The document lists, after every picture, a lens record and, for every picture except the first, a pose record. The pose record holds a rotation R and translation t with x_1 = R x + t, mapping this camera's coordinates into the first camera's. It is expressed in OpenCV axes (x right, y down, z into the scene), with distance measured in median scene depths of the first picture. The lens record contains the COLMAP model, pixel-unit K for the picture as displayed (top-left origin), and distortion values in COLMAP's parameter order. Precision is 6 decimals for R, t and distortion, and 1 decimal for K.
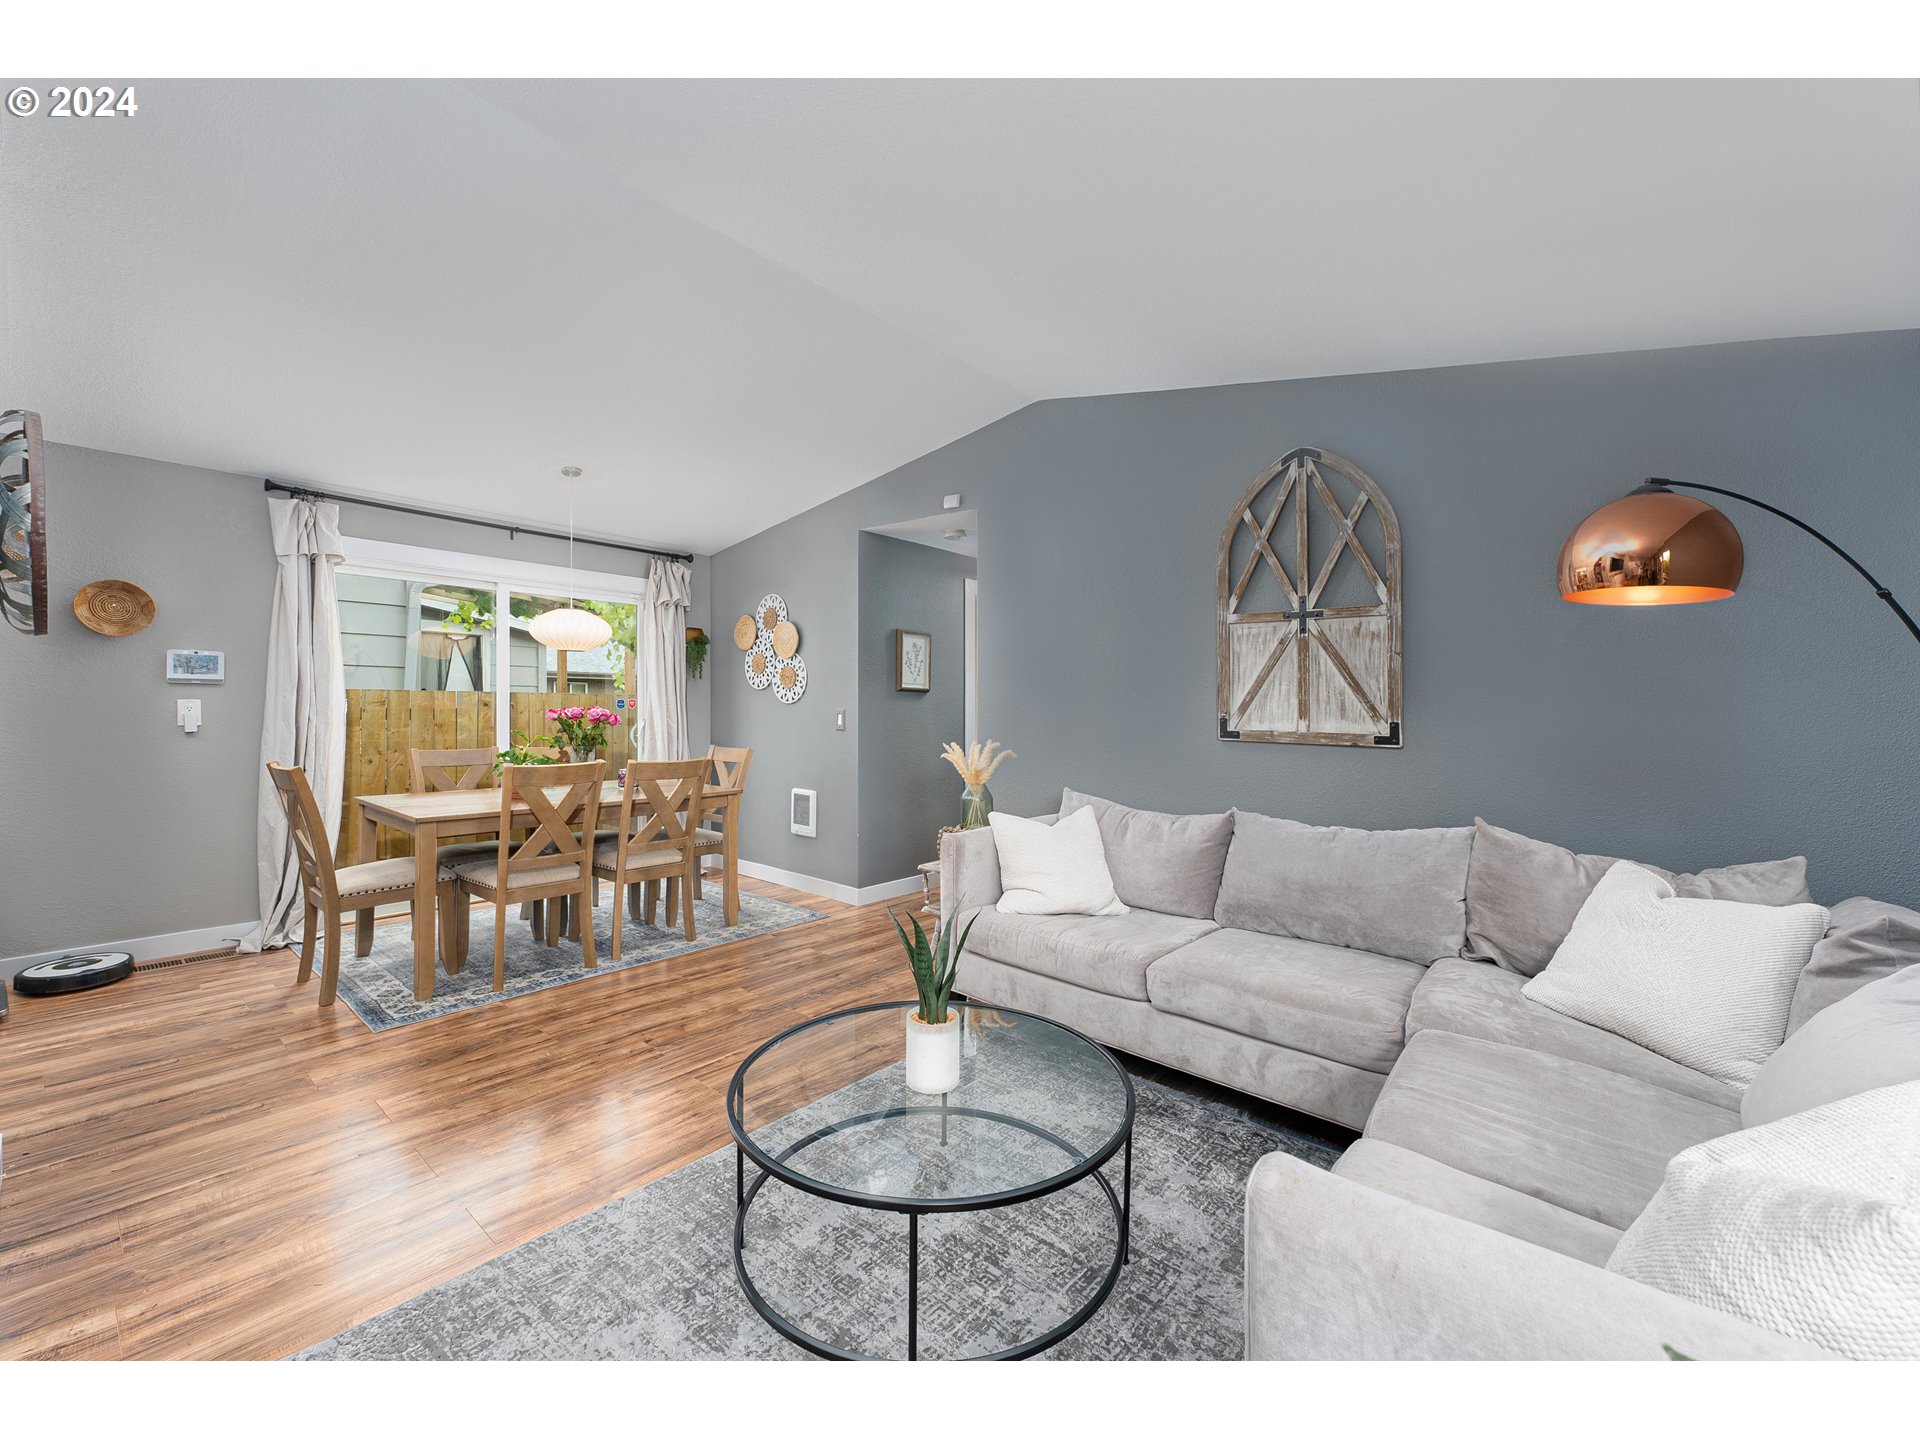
lens RADIAL K [[773.8, 0, 977.0], [0, 773.8, 709.0], [0, 0, 1]] dist [-0.000113, 0.000169]
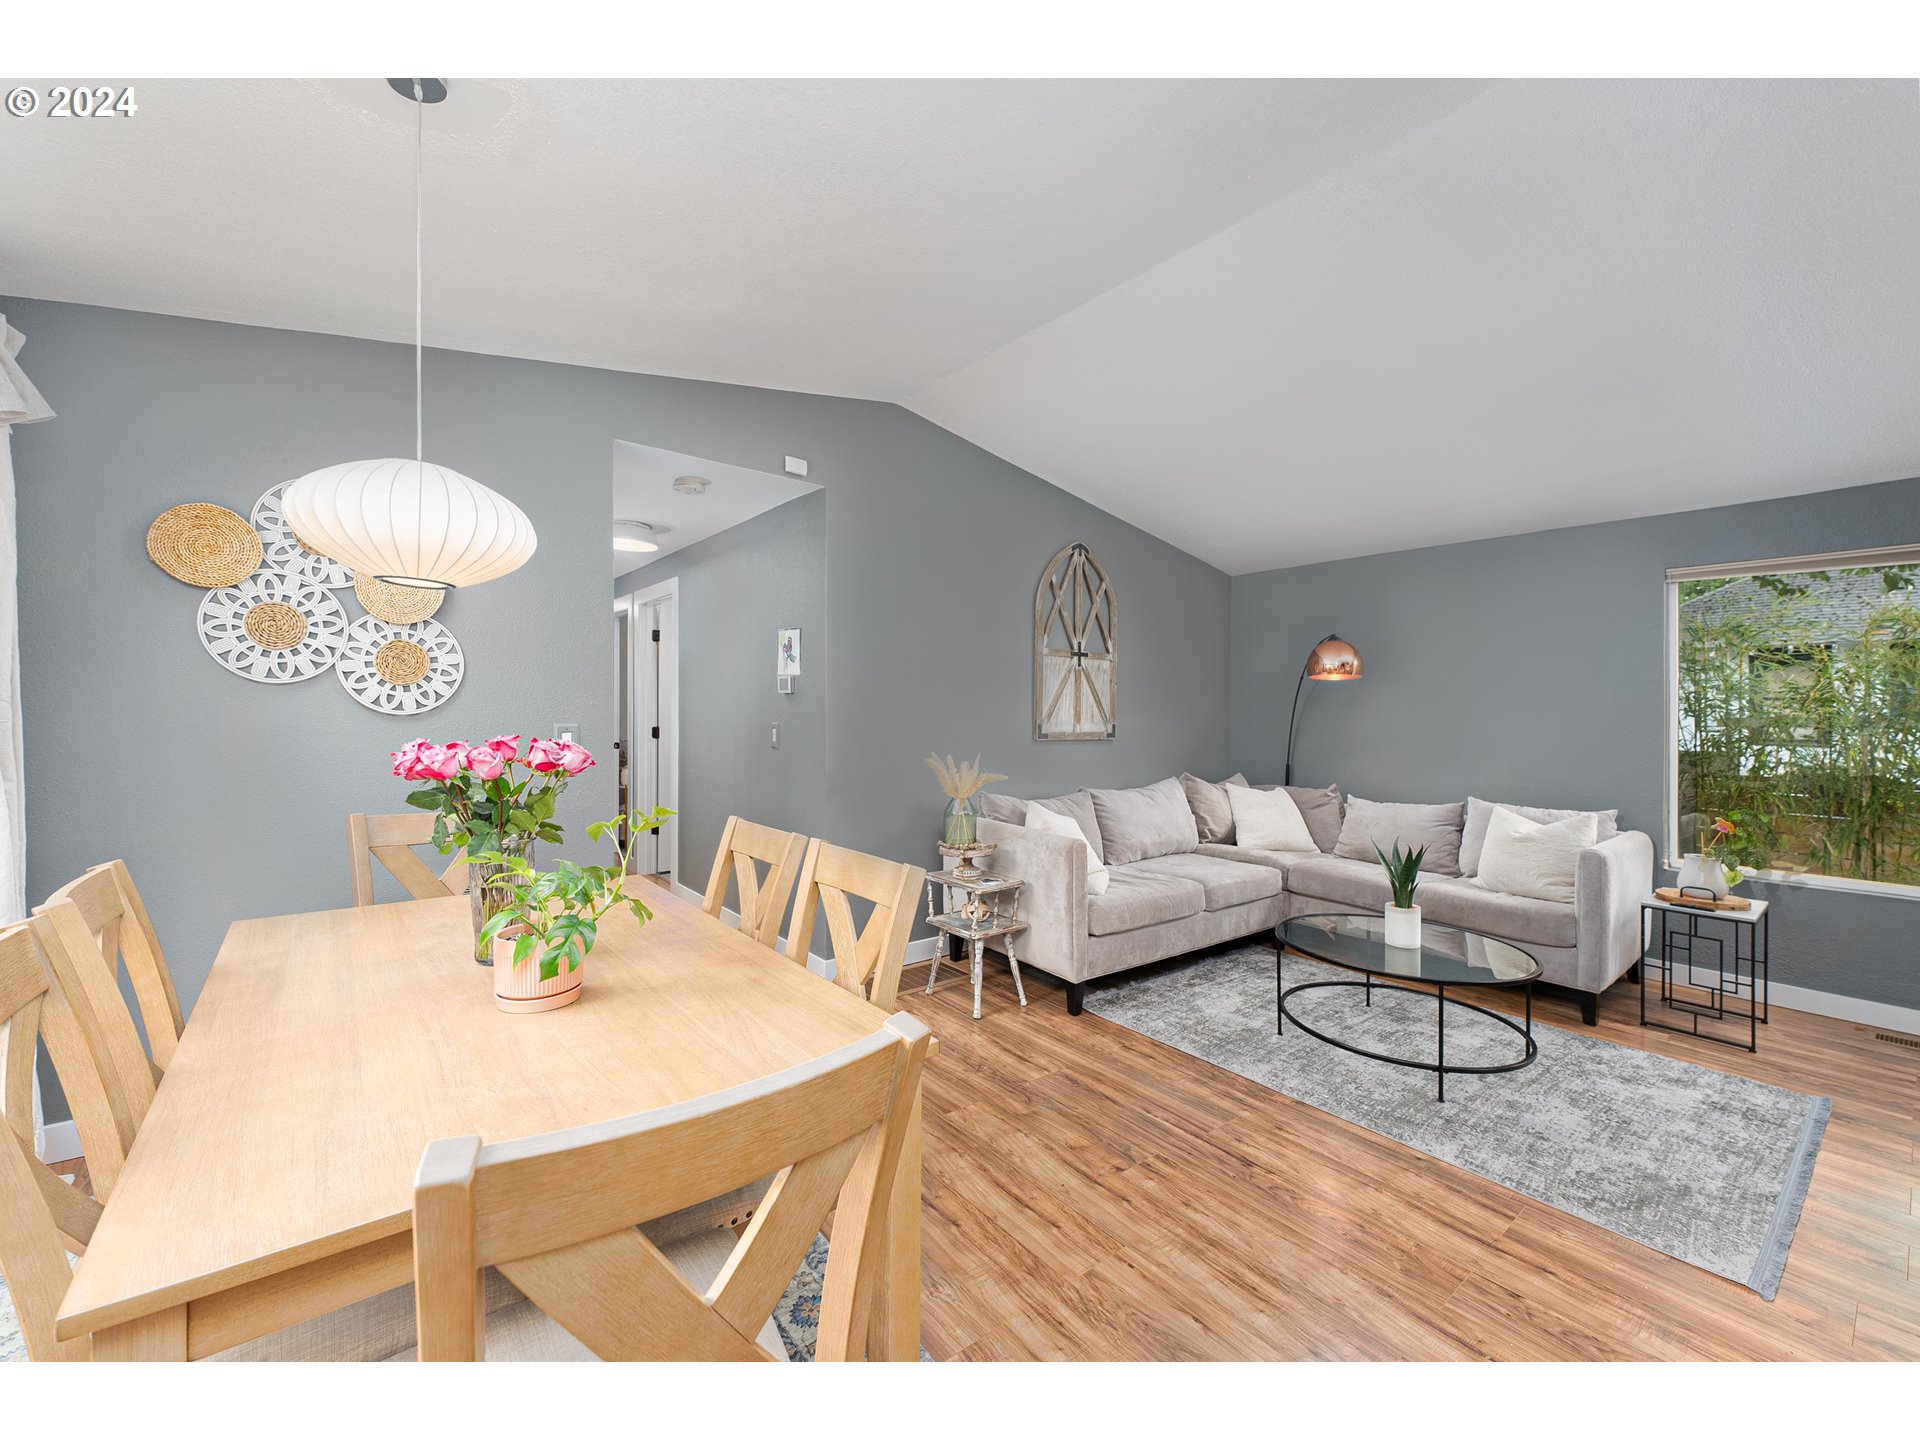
lens RADIAL K [[773.8, 0, 966.9], [0, 773.8, 703.7], [0, 0, 1]] dist [-0.000113, 0.000169]
pose [[0.208593, -0.002929, 0.977998, -0.868366], [-0.006043, 0.999973, 0.004284, -0.024471], [-0.977984, -0.006804, 0.208570, 0.715048]]
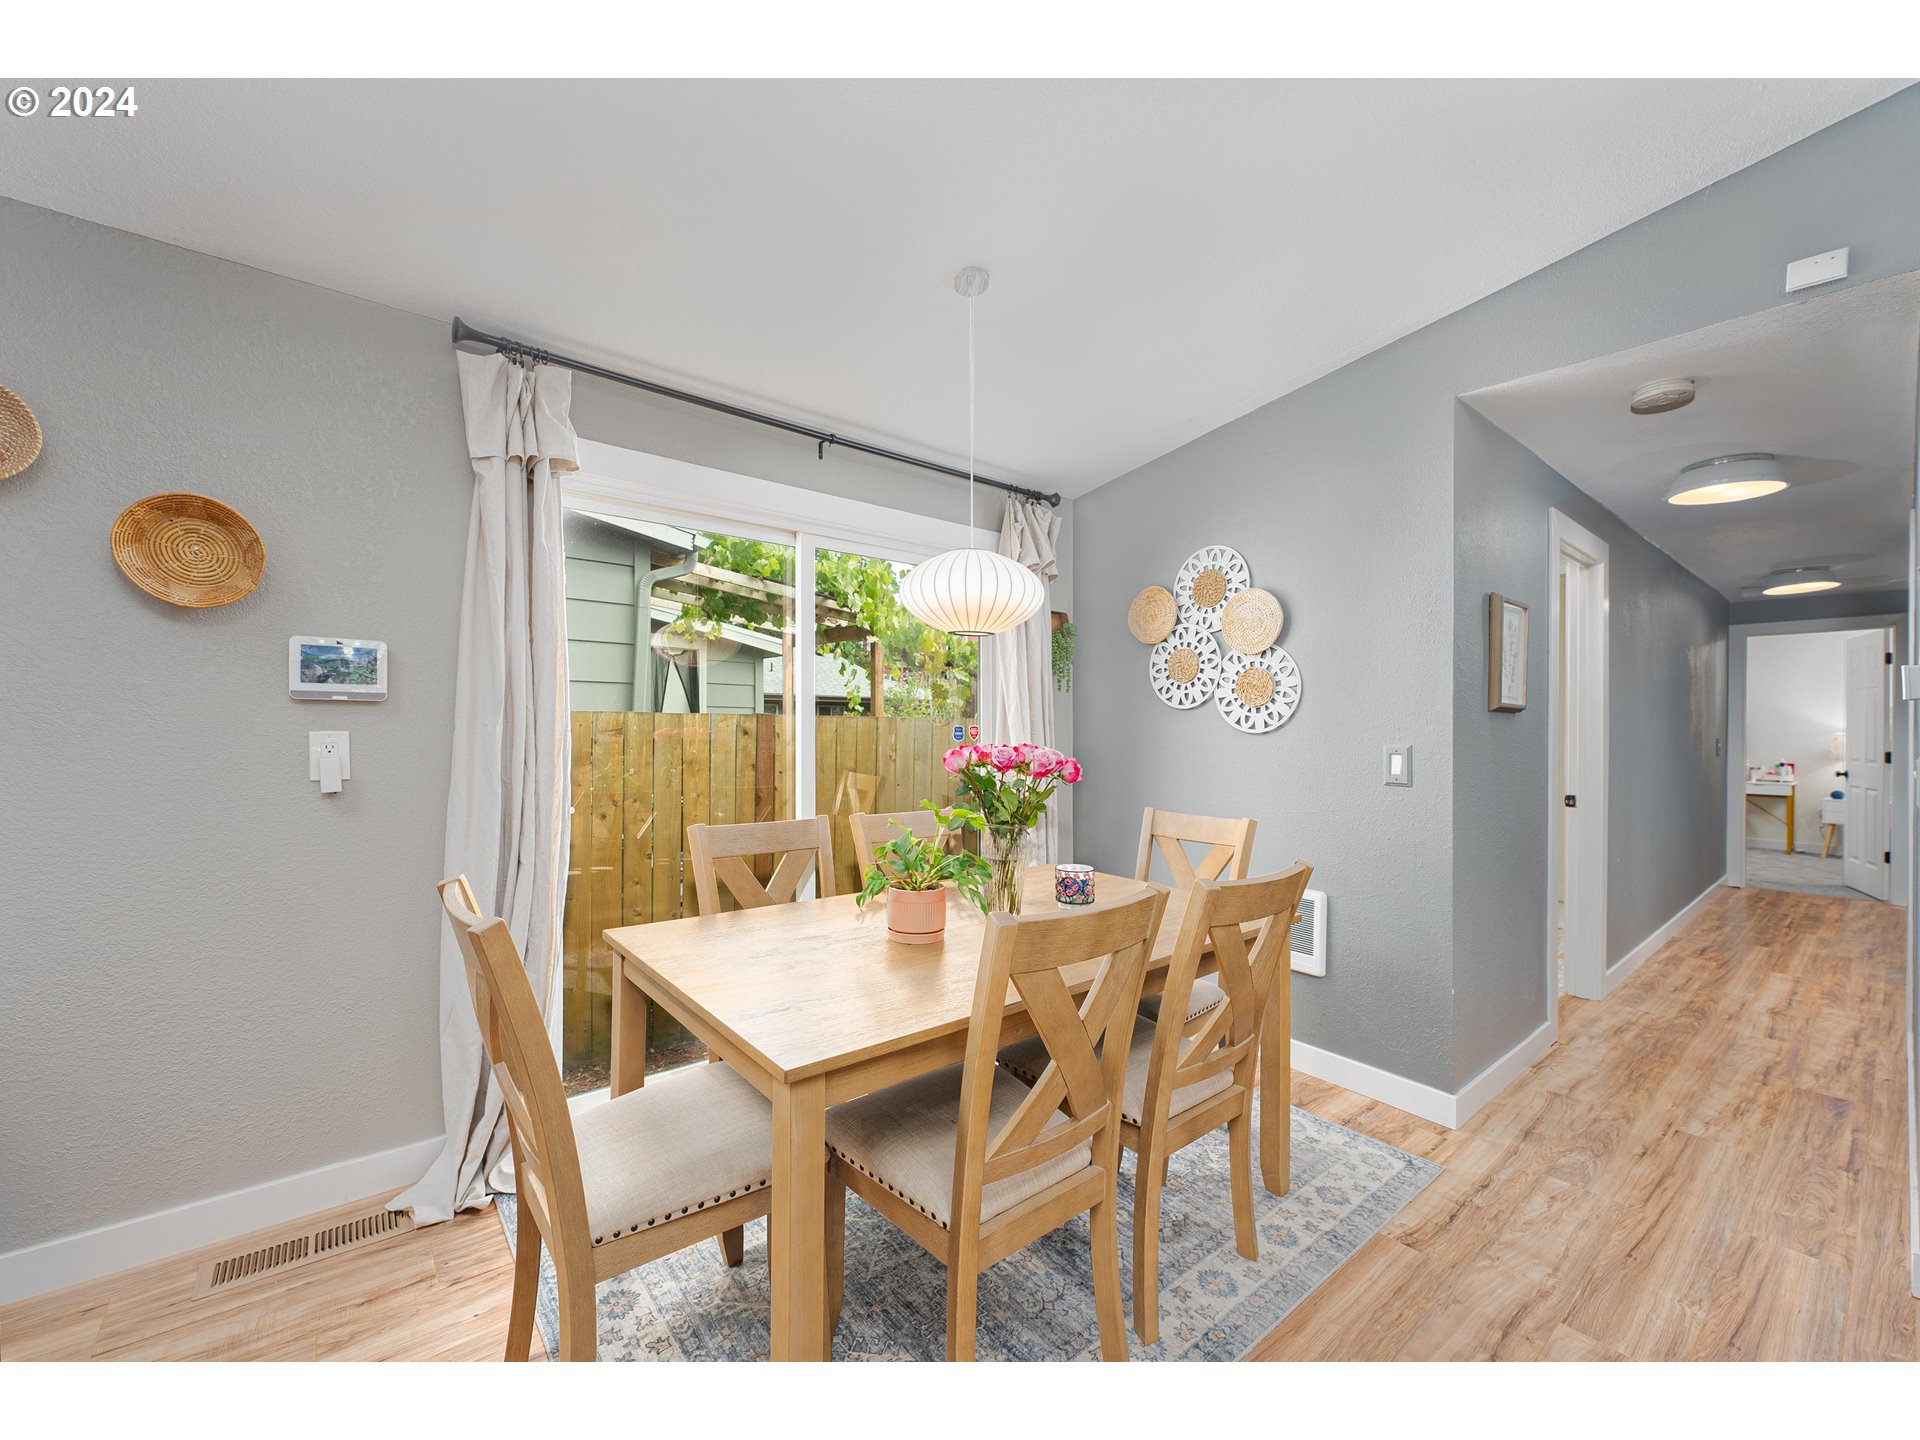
lens RADIAL K [[773.8, 0, 963.3], [0, 773.8, 736.2], [0, 0, 1]] dist [-0.000113, 0.000169]
pose [[0.979899, 0.002032, -0.199486, -0.451143], [-0.000258, 0.999960, 0.008921, -0.013060], [0.199496, -0.008691, 0.979860, 0.525911]]
